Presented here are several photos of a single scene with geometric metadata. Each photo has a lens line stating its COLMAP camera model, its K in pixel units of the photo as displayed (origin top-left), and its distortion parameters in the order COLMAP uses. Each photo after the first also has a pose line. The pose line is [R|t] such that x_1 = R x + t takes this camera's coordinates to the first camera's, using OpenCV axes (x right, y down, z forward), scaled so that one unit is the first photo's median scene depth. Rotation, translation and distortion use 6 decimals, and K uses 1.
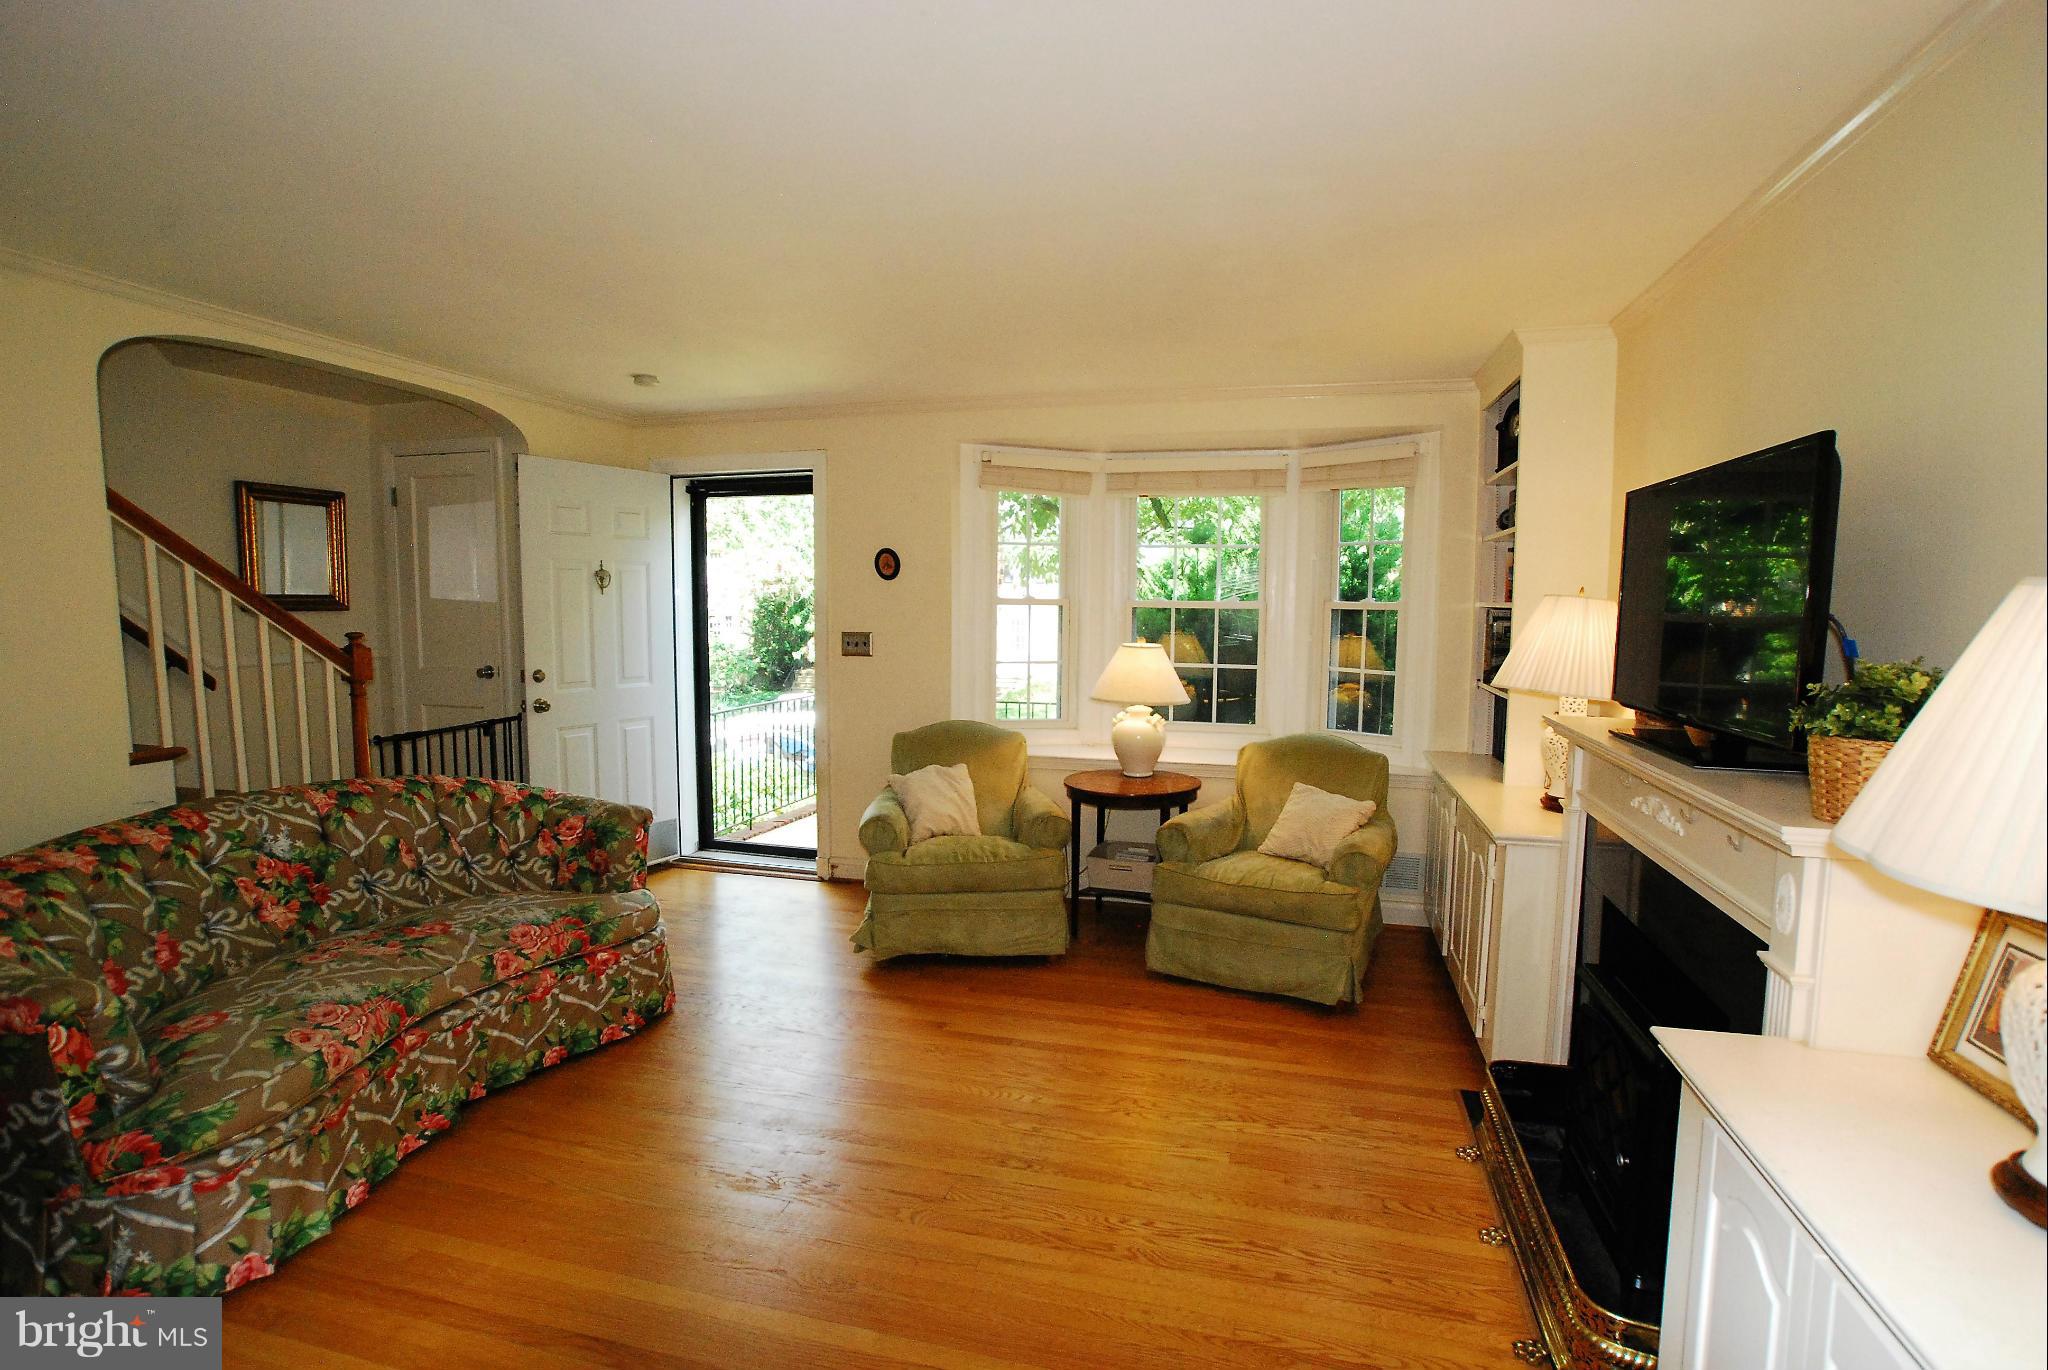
lens RADIAL K [[993.2, 0, 1021.3], [0, 993.2, 703.7], [0, 0, 1]] dist [-0.038715, 0.008382]
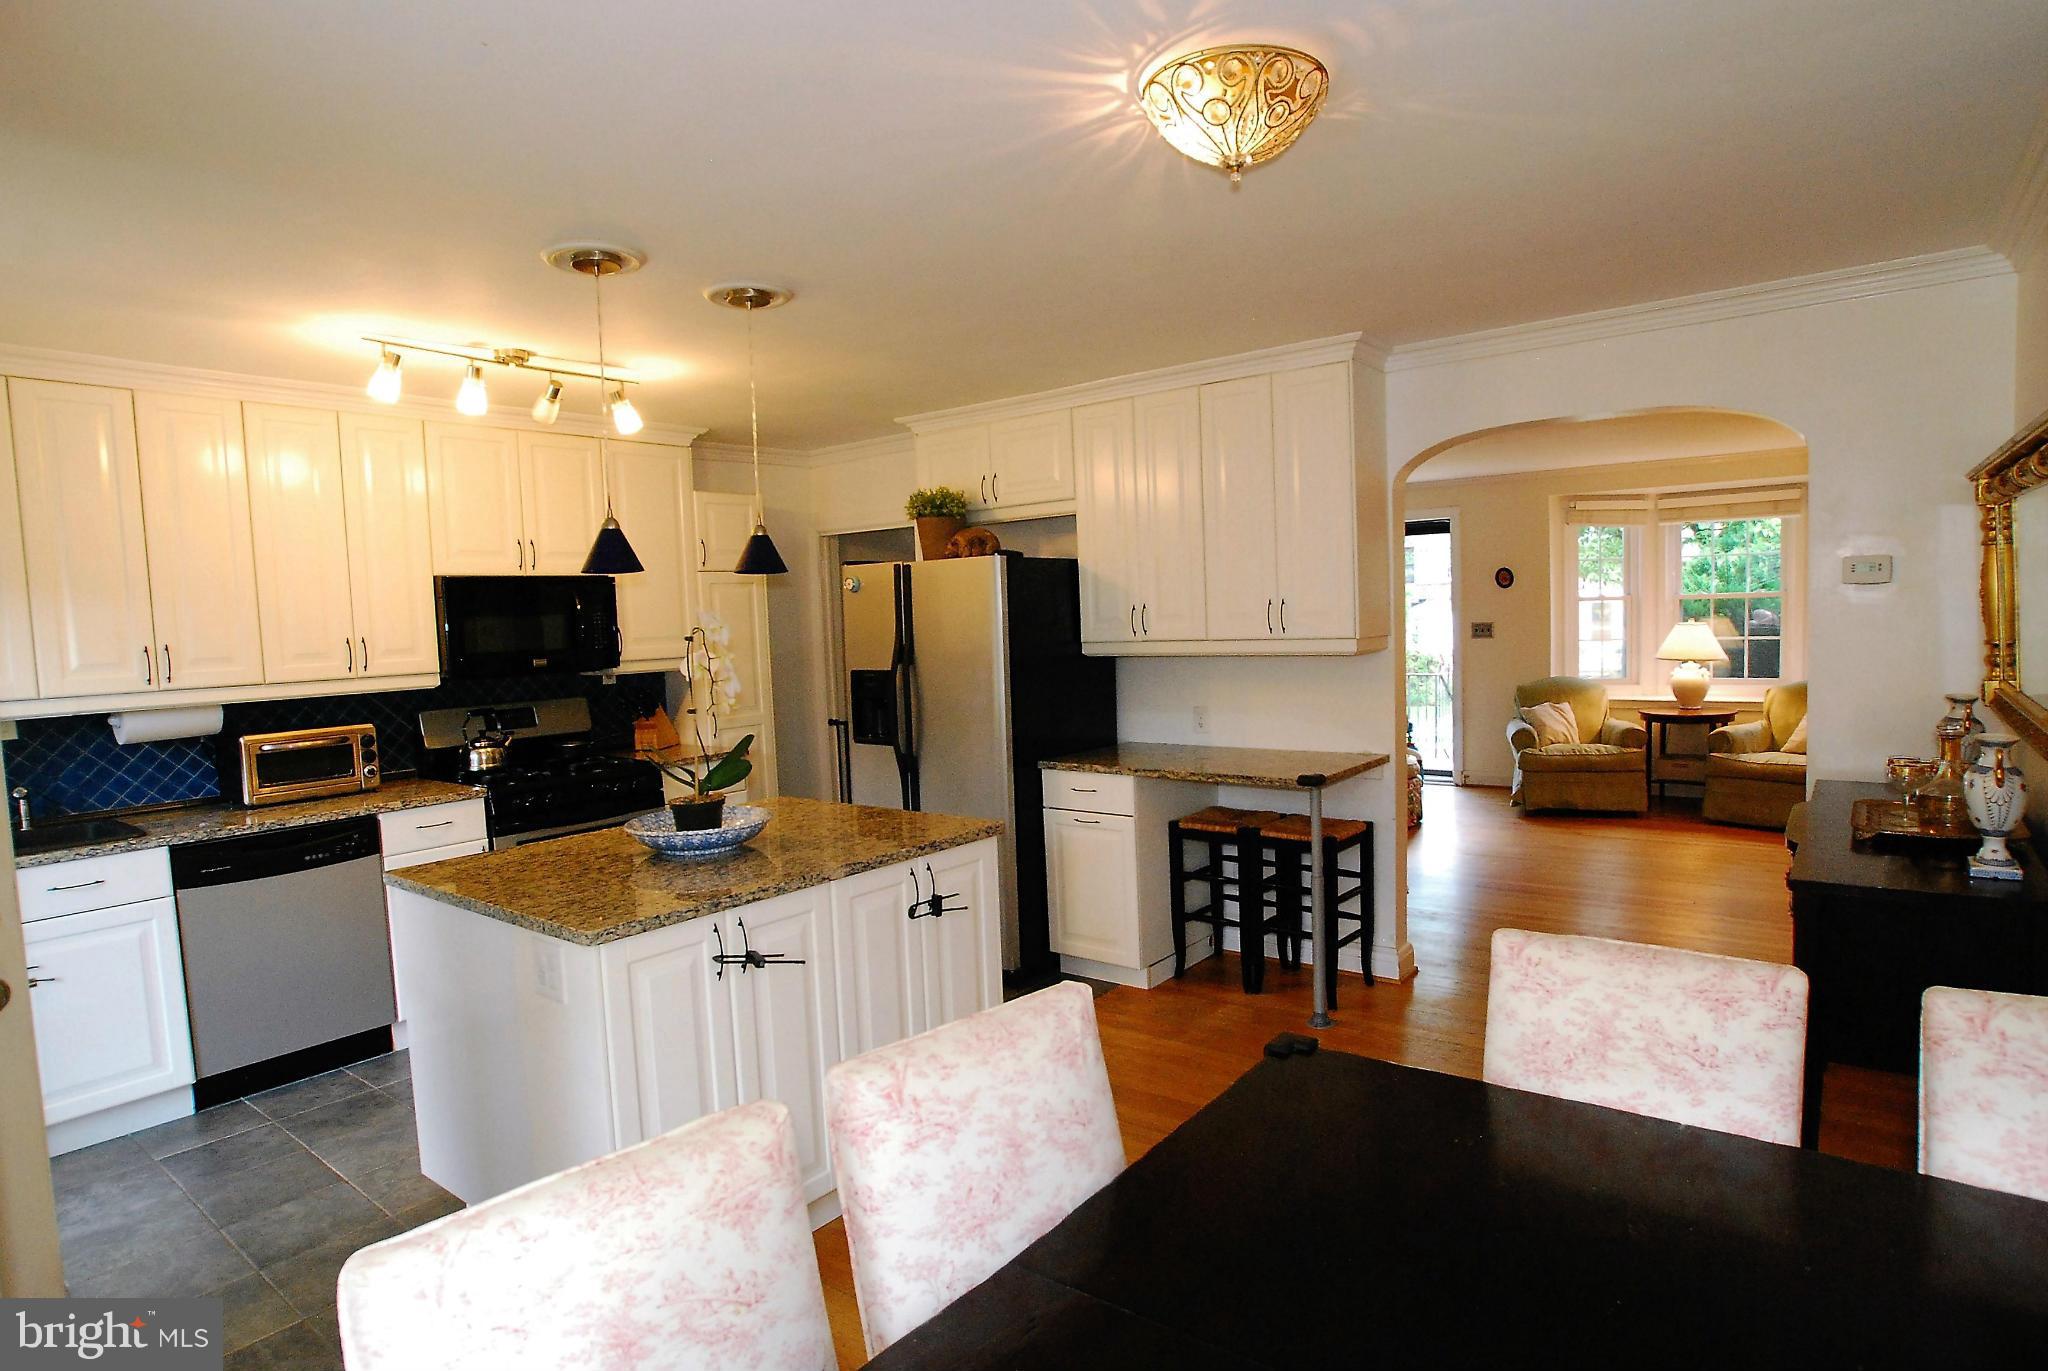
lens RADIAL K [[1072.9, 0, 1073.9], [0, 1072.9, 693.2], [0, 0, 1]] dist [-0.038144, 0.012213]
pose [[0.932633, -0.011039, -0.360658, -0.185178], [0.002149, 0.999684, -0.025039, 0.090060], [0.360821, 0.022577, 0.932362, -0.895263]]
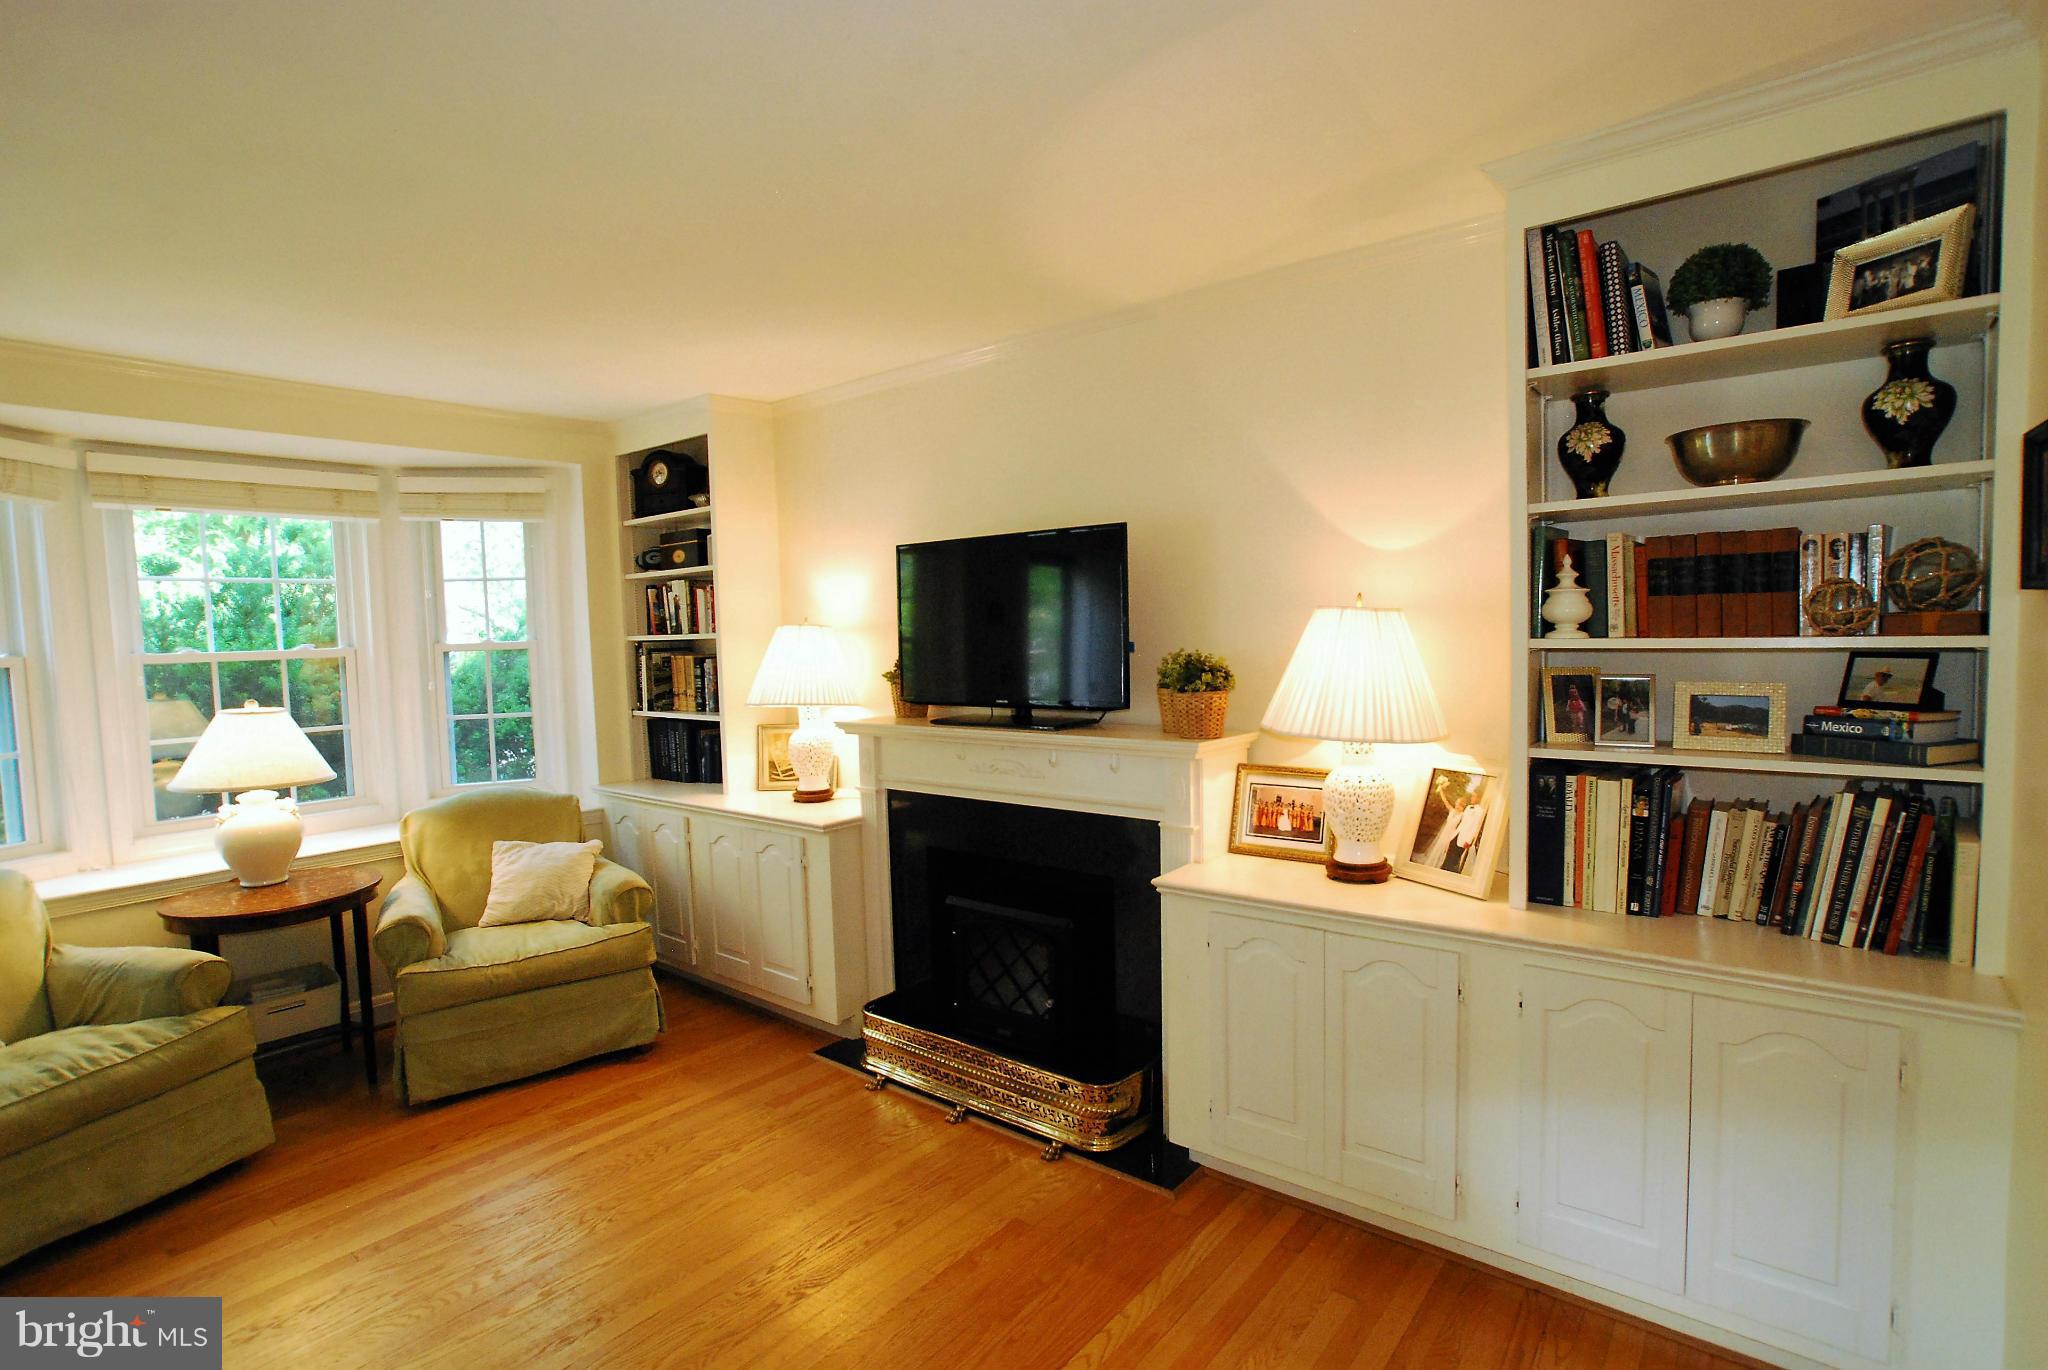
lens RADIAL K [[993.2, 0, 1029.4], [0, 993.2, 694.2], [0, 0, 1]] dist [-0.038715, 0.008382]
pose [[0.393364, -0.080867, 0.915820, -0.321442], [0.126803, 0.991376, 0.033075, -0.020383], [-0.910597, 0.103118, 0.400225, 0.168843]]
